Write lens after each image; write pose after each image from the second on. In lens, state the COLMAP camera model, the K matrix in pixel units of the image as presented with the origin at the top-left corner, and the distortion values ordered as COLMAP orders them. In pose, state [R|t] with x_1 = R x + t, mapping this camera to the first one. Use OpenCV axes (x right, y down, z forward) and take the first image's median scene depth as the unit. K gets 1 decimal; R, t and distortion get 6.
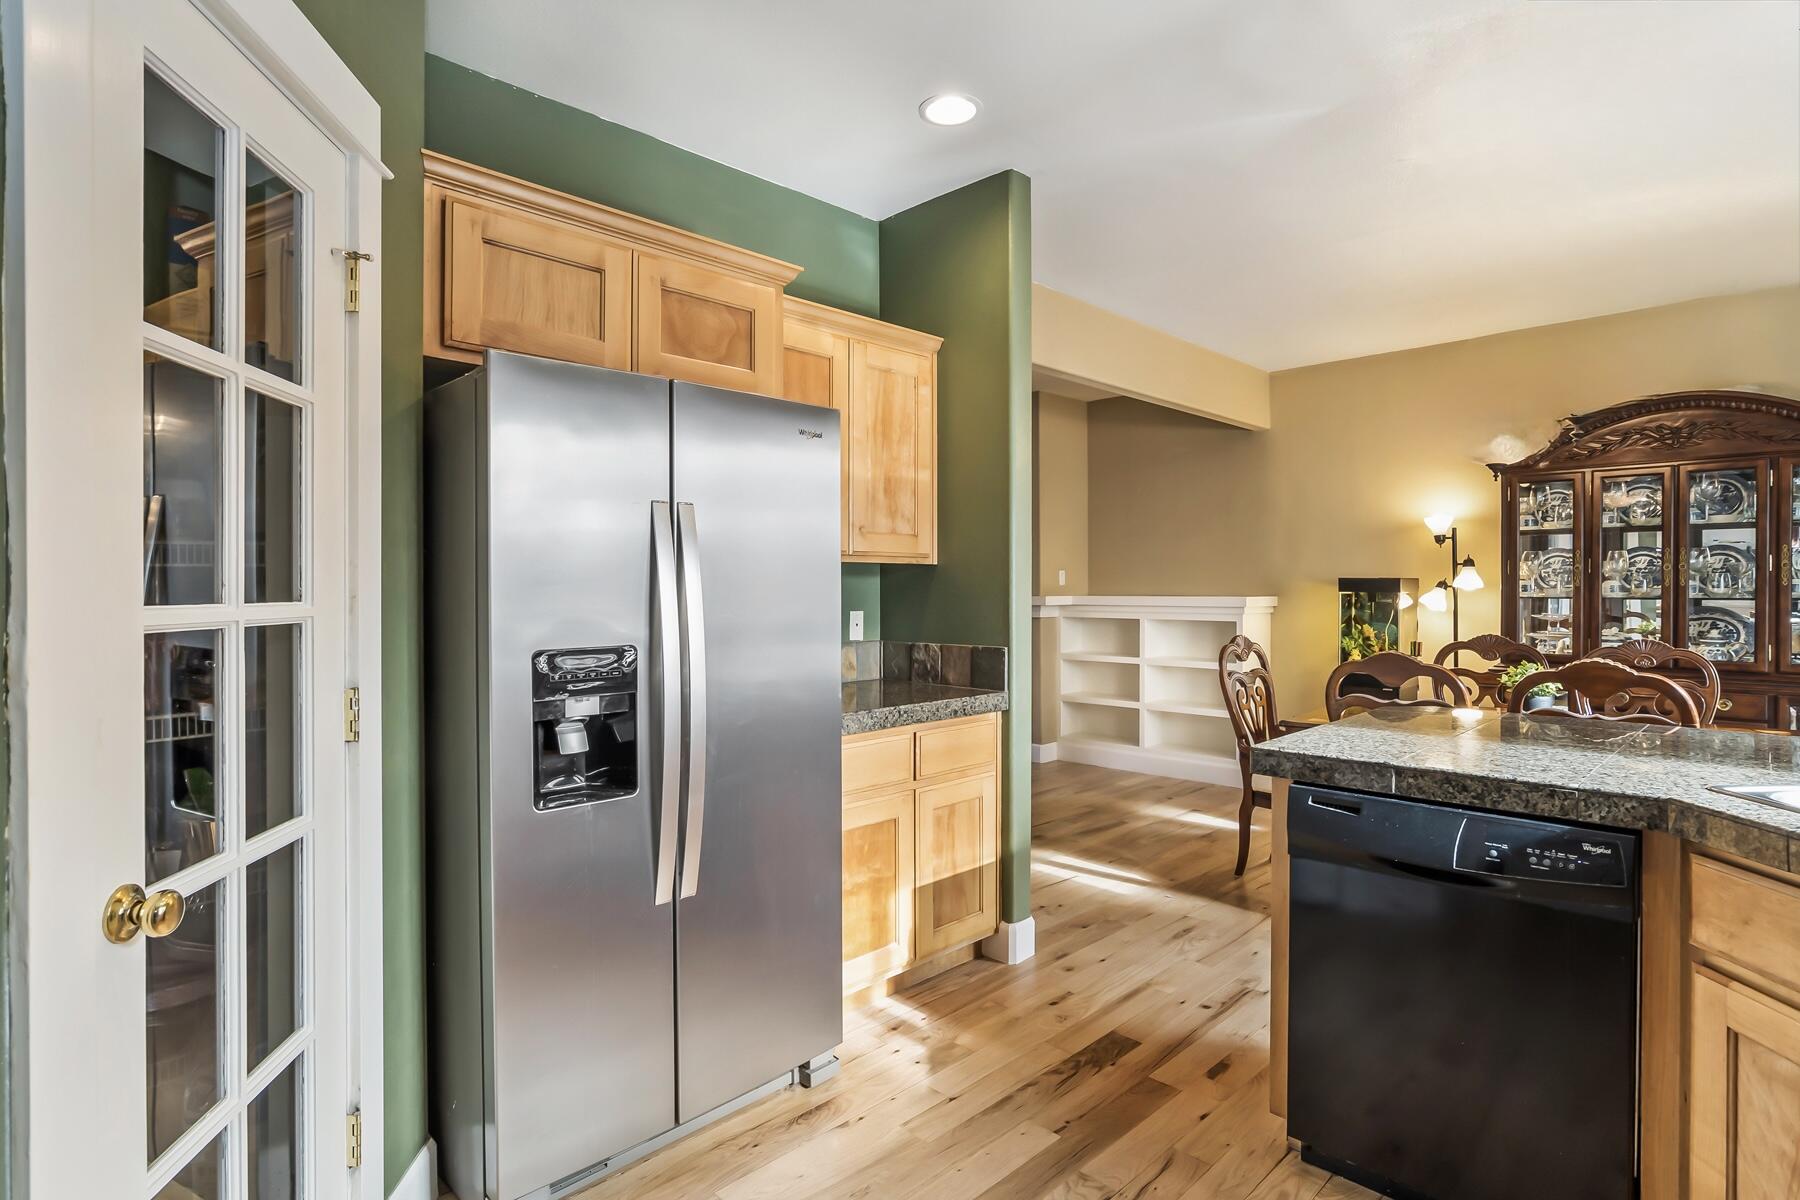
lens RADIAL K [[916.3, 0, 903.0], [0, 916.3, 595.8], [0, 0, 1]] dist [-0.018922, 0.010203]
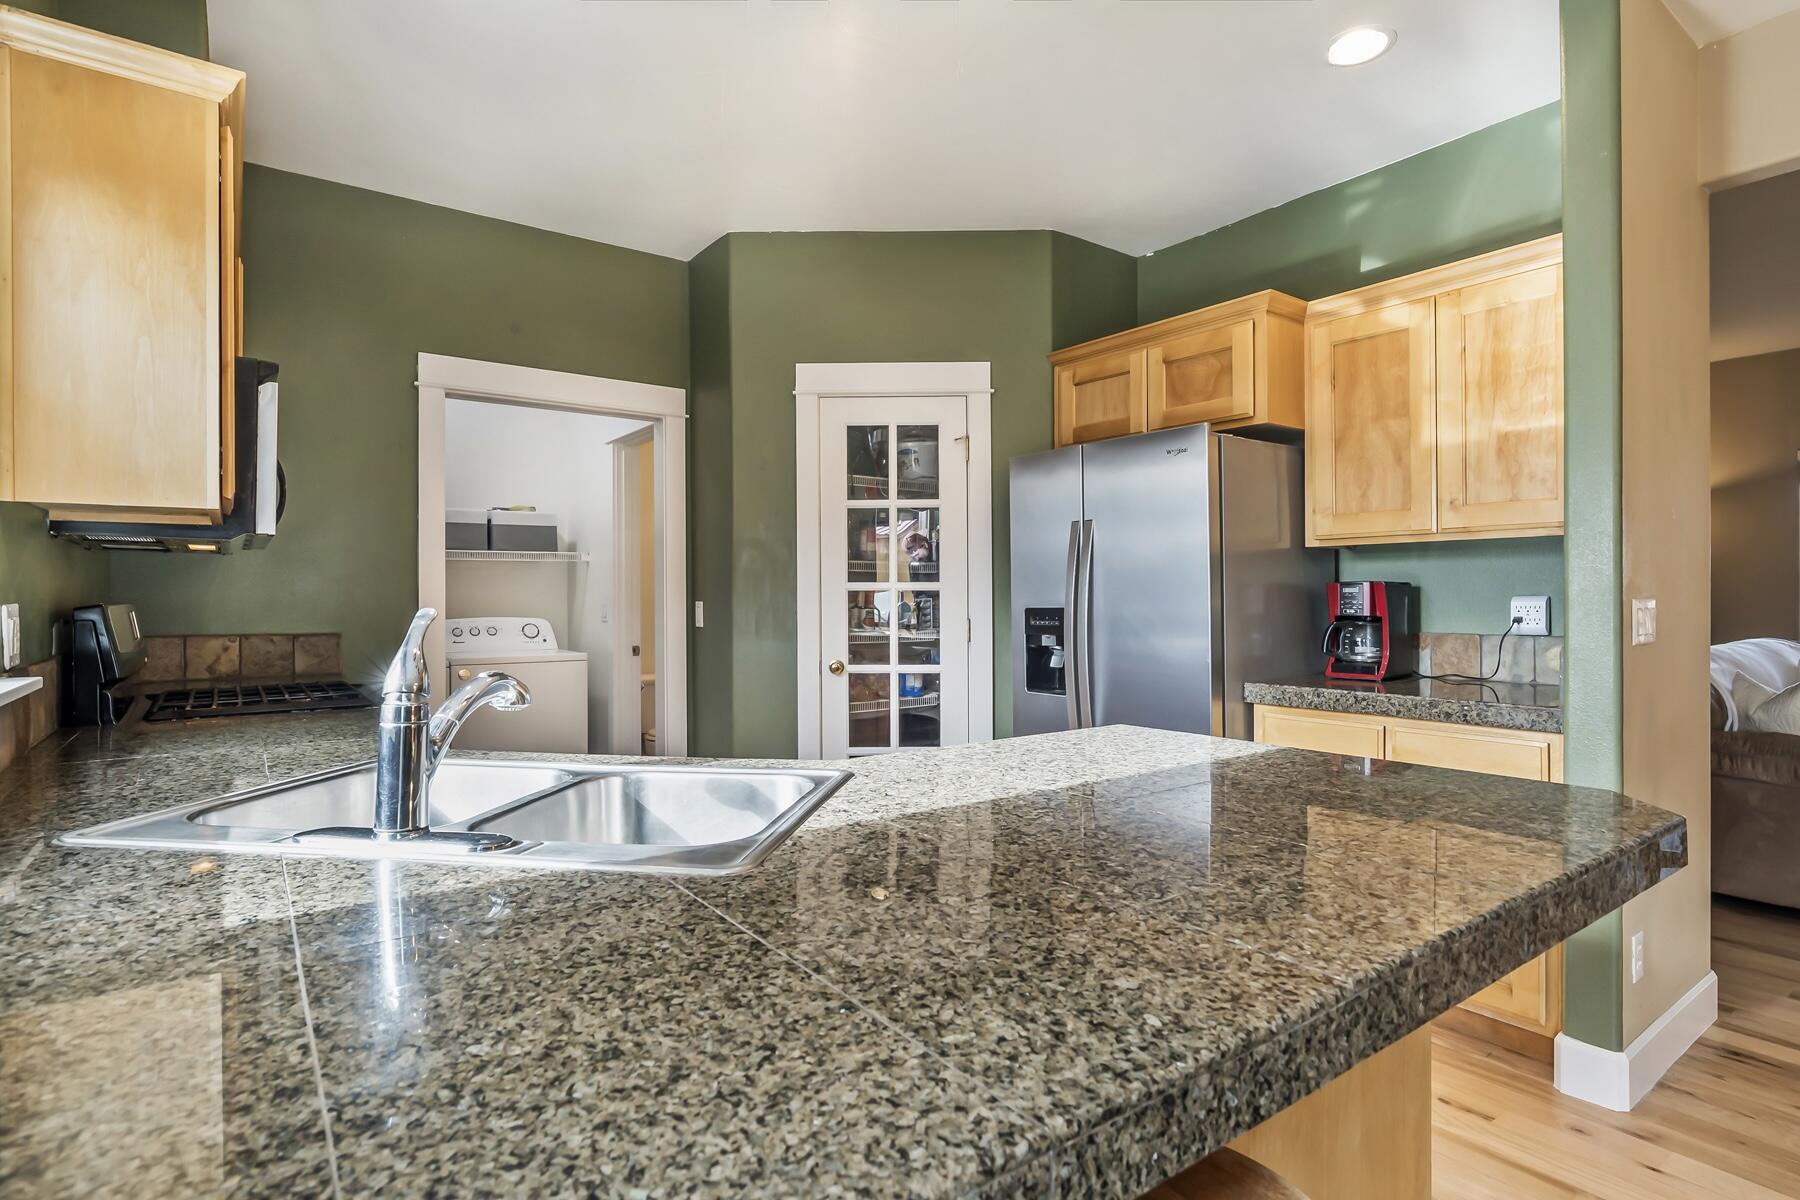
lens RADIAL K [[916.3, 0, 903.0], [0, 916.3, 595.8], [0, 0, 1]] dist [-0.018922, 0.010203]
pose [[-0.153137, 0.003055, -0.988200, 1.029944], [-0.003512, 0.999987, 0.003635, 0.018829], [0.988199, 0.004027, -0.153124, 0.691944]]
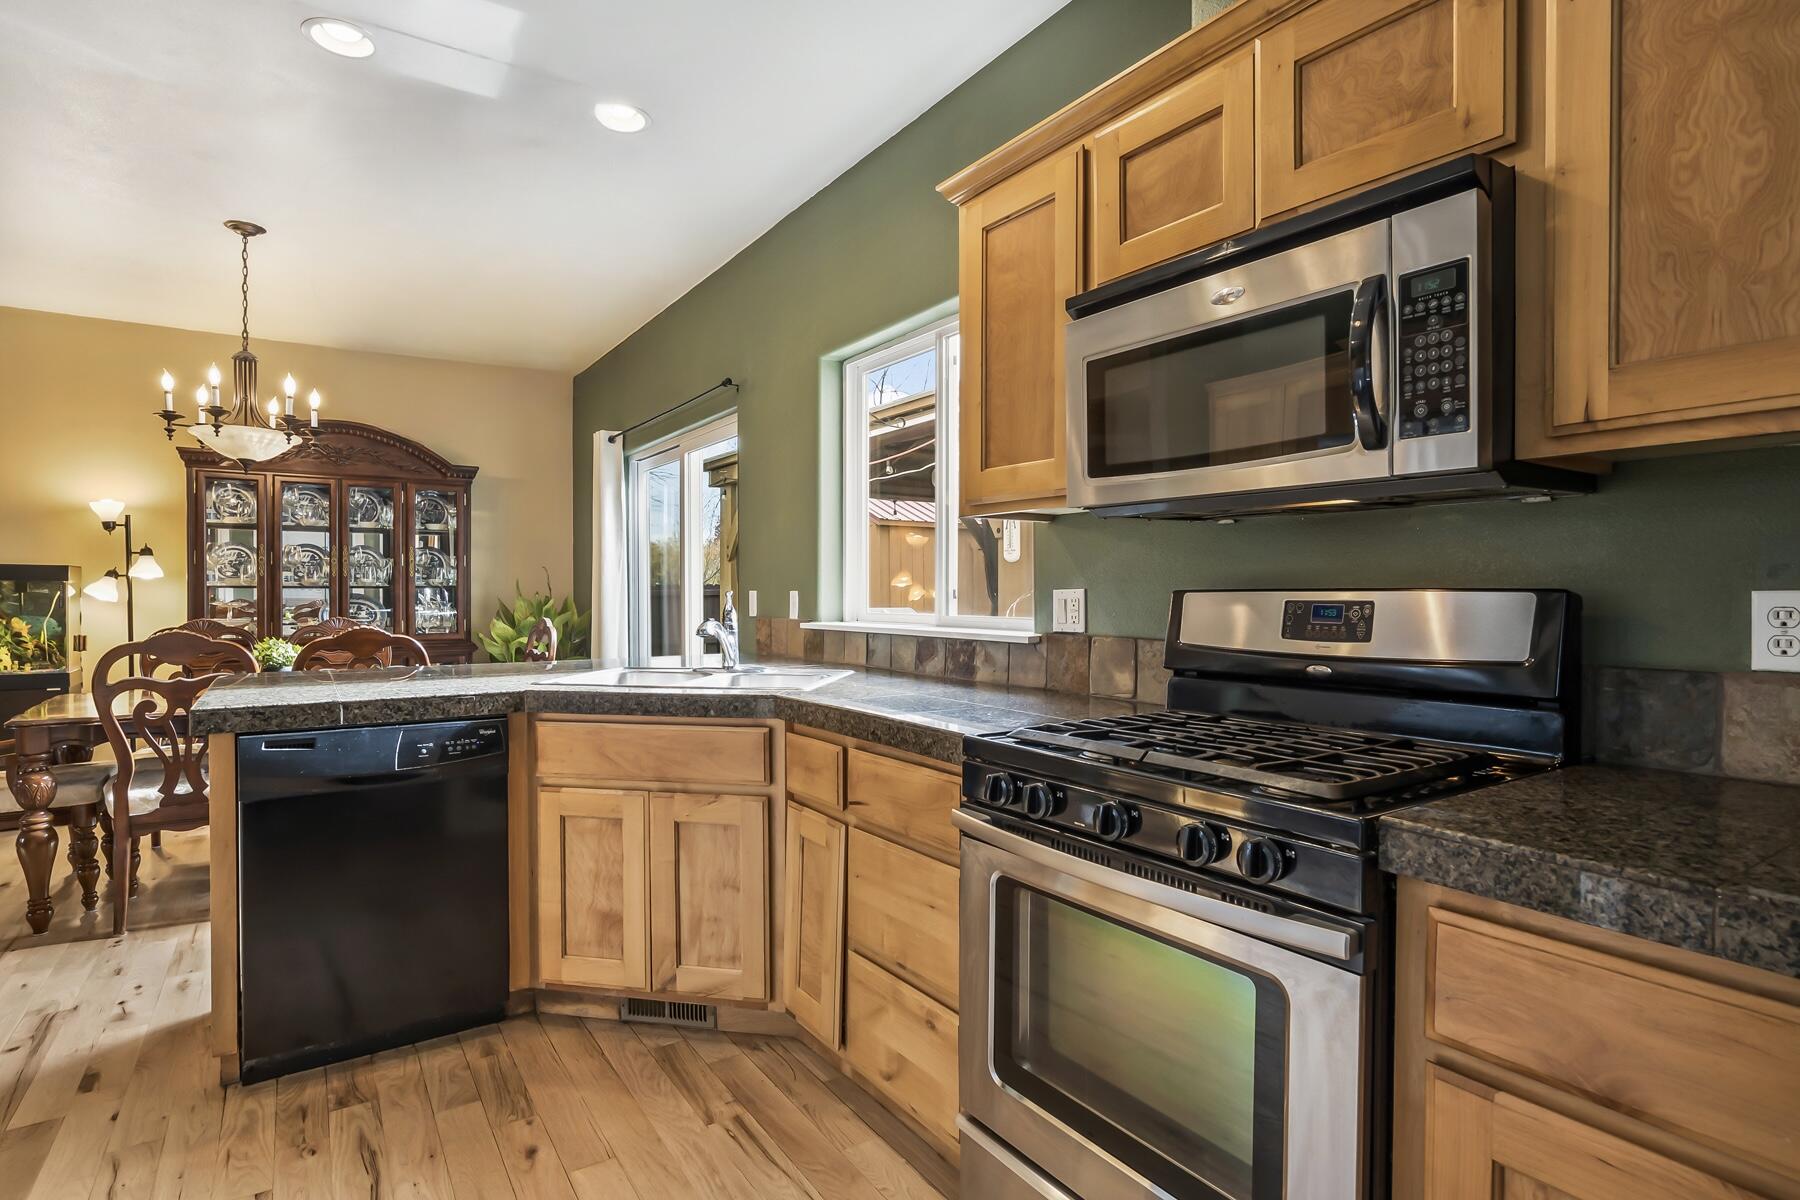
lens RADIAL K [[916.3, 0, 903.0], [0, 916.3, 595.8], [0, 0, 1]] dist [-0.018922, 0.010203]
pose [[0.191225, -0.003976, 0.981538, -0.351245], [0.009445, 0.999953, 0.002211, 0.031705], [-0.981501, 0.008848, 0.191254, 0.013332]]
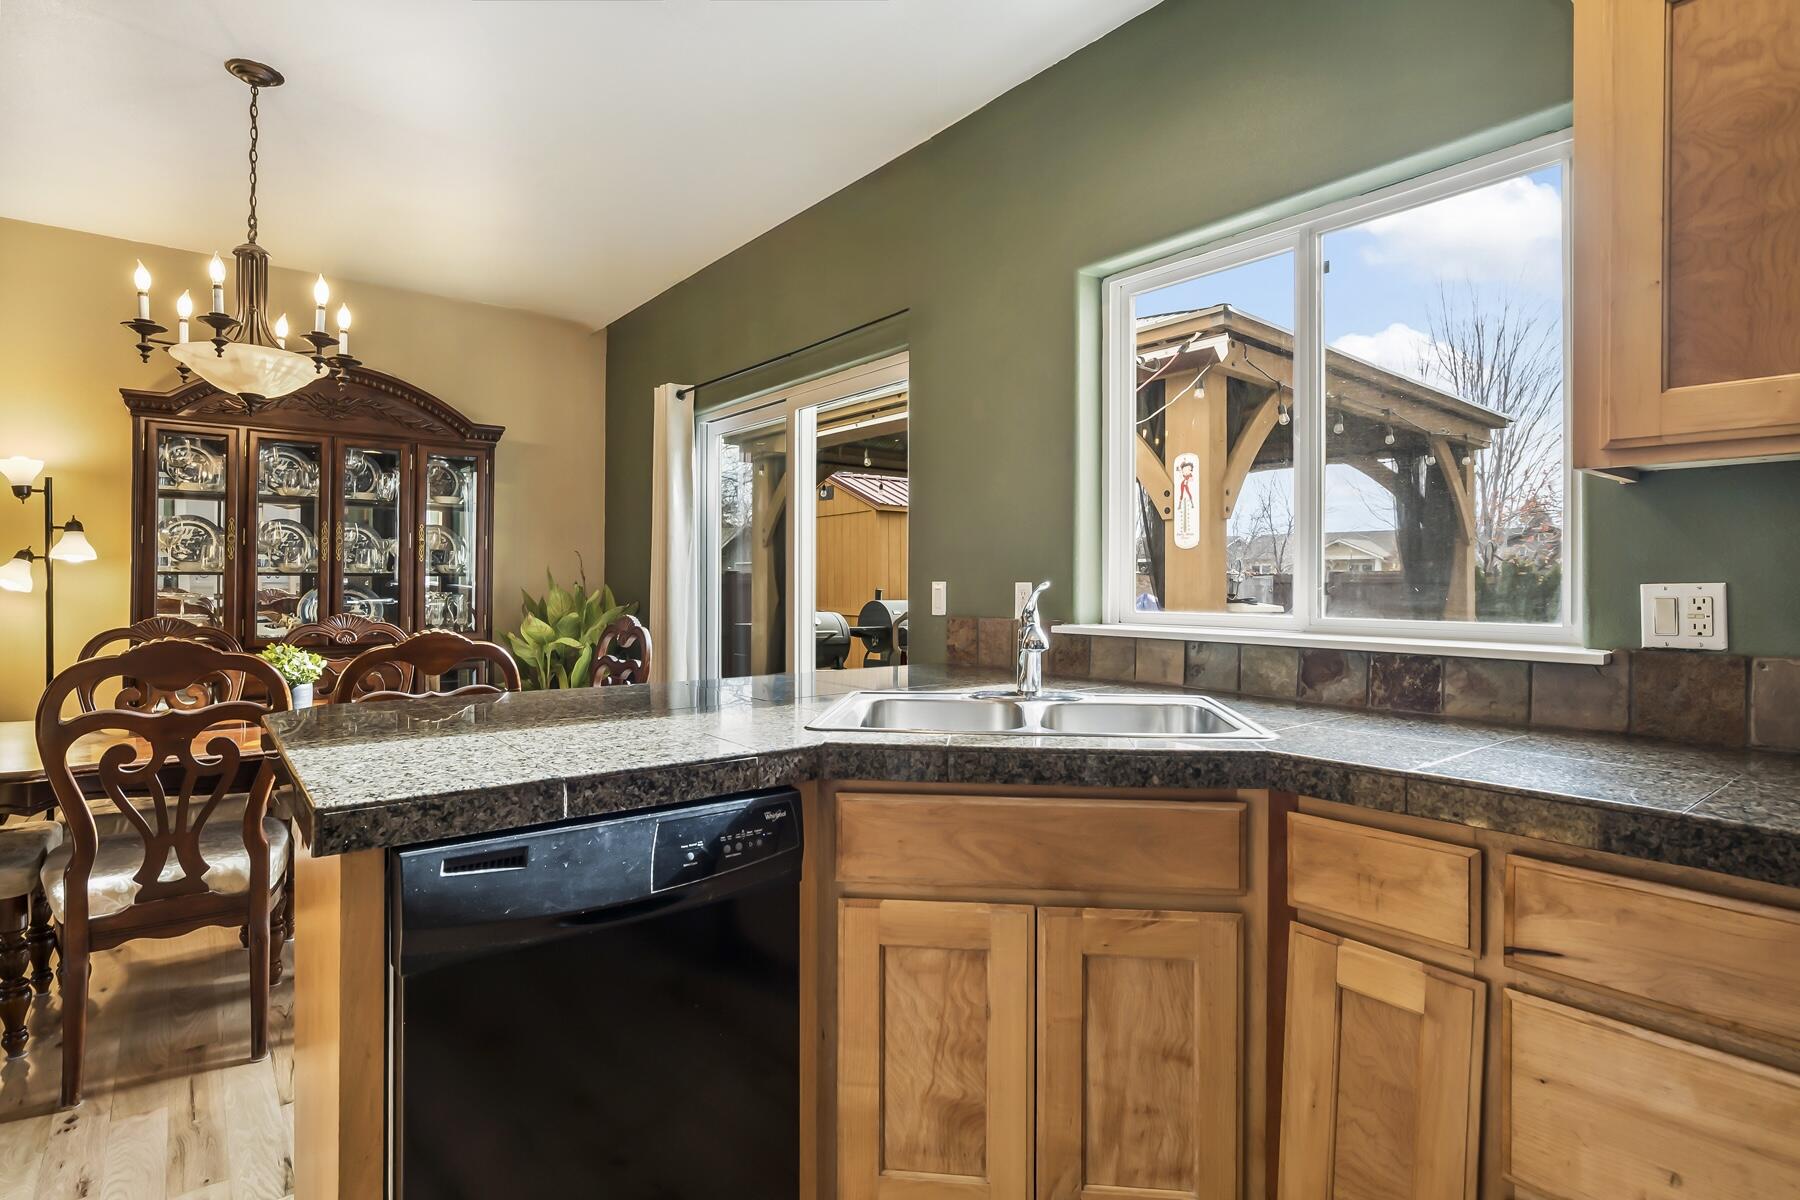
lens RADIAL K [[917.5, 0, 902.6], [0, 917.5, 573.9], [0, 0, 1]] dist [-0.020414, 0.009516]
pose [[0.109667, 0.009878, 0.993919, -0.084850], [0.005290, 0.999931, -0.010522, 0.026417], [-0.993954, 0.006411, 0.109608, 0.448391]]
